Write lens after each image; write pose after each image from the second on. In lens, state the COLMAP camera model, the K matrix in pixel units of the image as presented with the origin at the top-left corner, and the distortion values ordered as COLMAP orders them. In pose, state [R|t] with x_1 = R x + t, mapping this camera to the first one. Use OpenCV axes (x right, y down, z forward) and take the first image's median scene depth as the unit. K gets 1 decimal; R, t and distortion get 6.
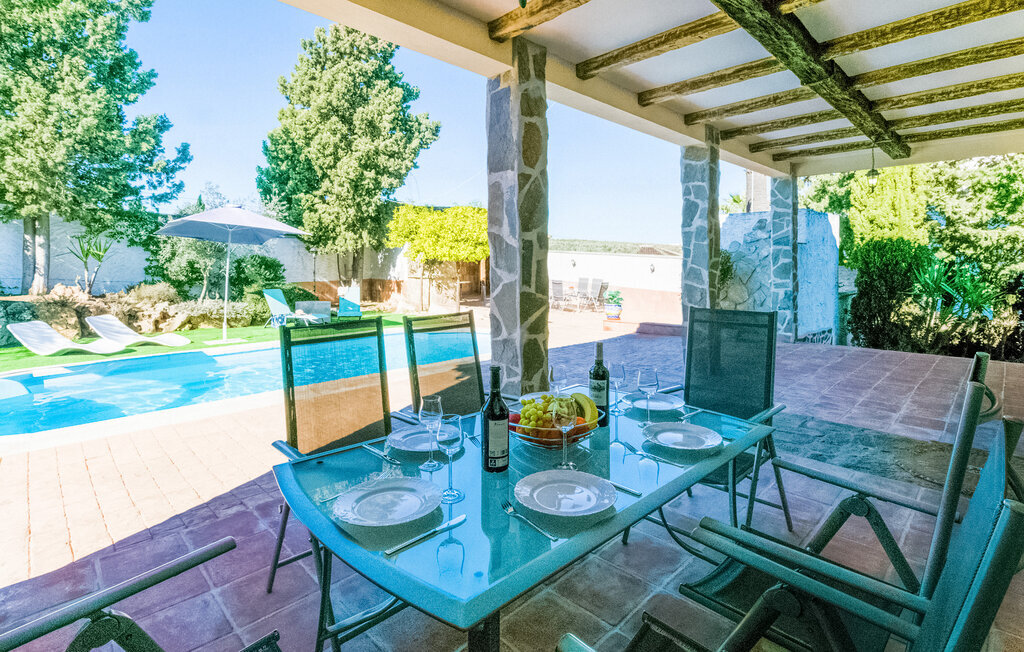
lens RADIAL K [[516.1, 0, 550.4], [0, 516.1, 277.3], [0, 0, 1]] dist [-0.000966, -0.000928]
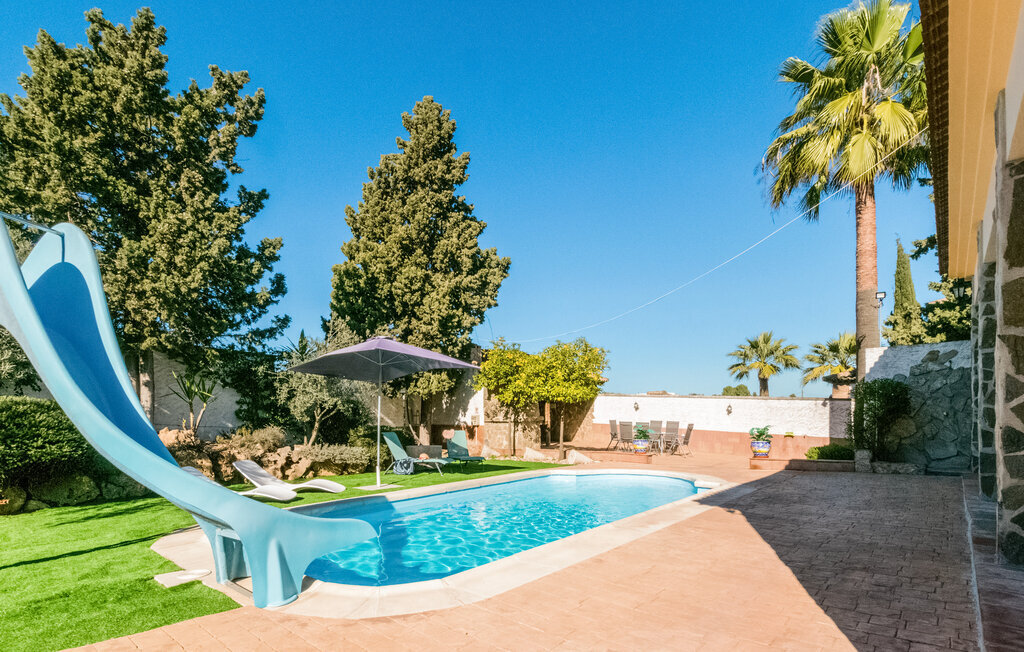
lens RADIAL K [[516.1, 0, 562.9], [0, 516.1, 431.8], [0, 0, 1]] dist [-0.000966, -0.000928]
pose [[0.997722, -0.014958, 0.065779, -0.275712], [0.014317, 0.999845, 0.010199, 0.016521], [-0.065922, -0.009234, 0.997782, 0.054970]]
